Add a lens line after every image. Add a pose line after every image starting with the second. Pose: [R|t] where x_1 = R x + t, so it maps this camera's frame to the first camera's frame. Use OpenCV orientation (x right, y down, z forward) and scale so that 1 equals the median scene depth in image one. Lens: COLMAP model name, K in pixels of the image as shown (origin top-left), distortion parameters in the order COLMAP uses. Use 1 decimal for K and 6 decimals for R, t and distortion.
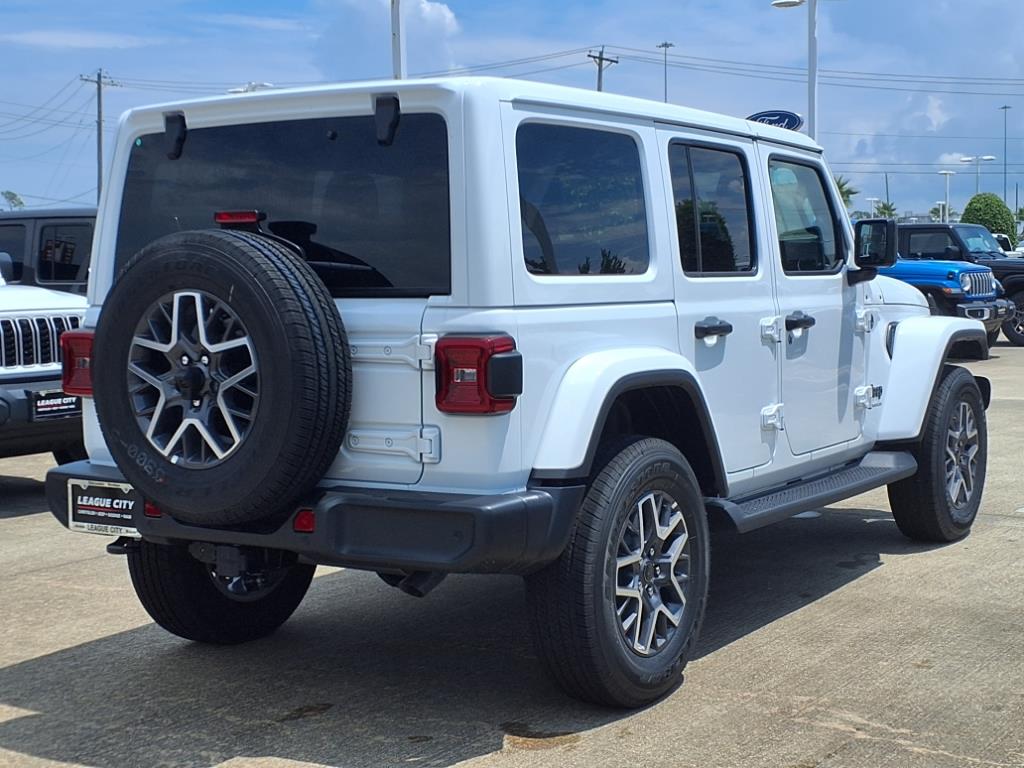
lens RADIAL K [[1544.4, 0, 504.6], [0, 1544.4, 384.7], [0, 0, 1]] dist [0.111511, 0.000000]
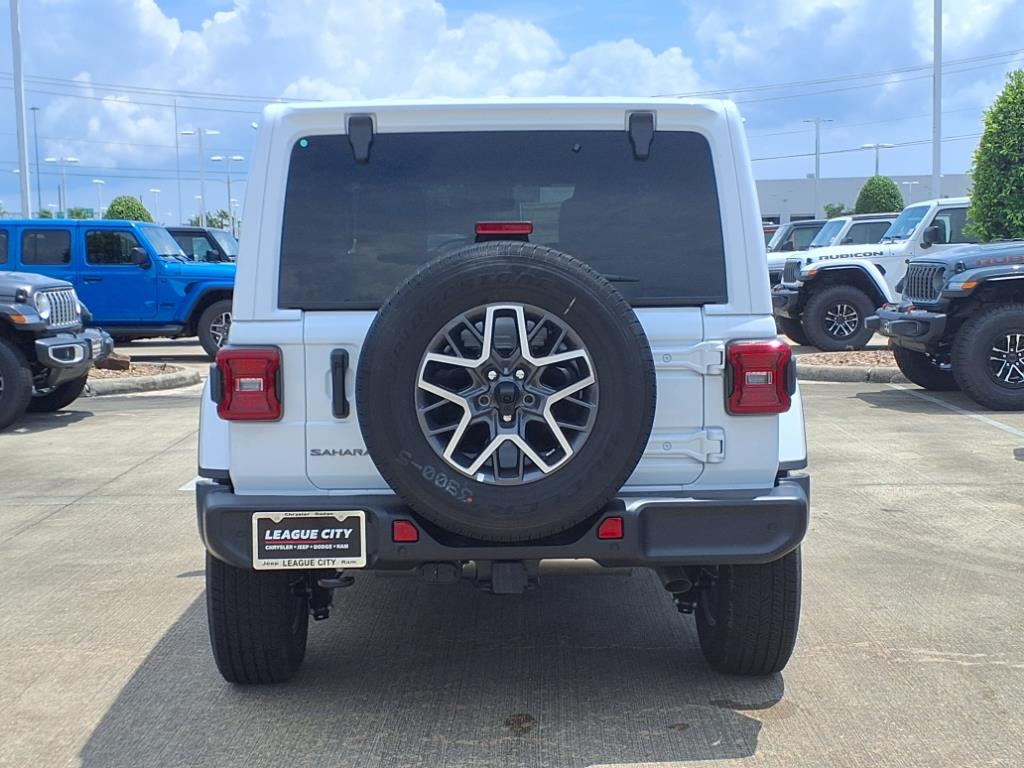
lens RADIAL K [[1544.4, 0, 513.4], [0, 1544.4, 379.7], [0, 0, 1]] dist [0.111511, 0.000000]
pose [[0.828169, -0.040237, 0.559032, -0.722842], [0.041275, 0.999090, 0.010765, -0.022193], [-0.558957, 0.014159, 0.829076, 0.186904]]
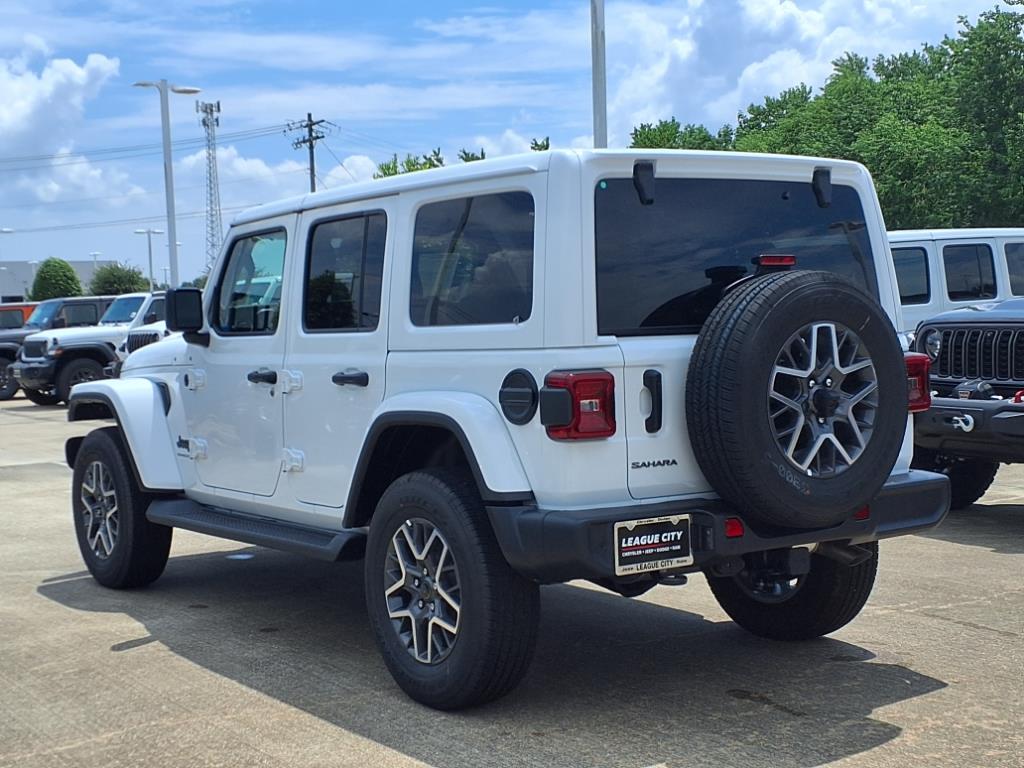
lens RADIAL K [[1486.8, 0, 509.0], [0, 1486.8, 380.6], [0, 0, 1]] dist [0.134543, 0.000000]
pose [[0.379163, -0.033473, 0.924724, -1.282304], [0.091919, 0.995765, -0.001645, -0.035956], [-0.920753, 0.085624, 0.380634, 0.772298]]
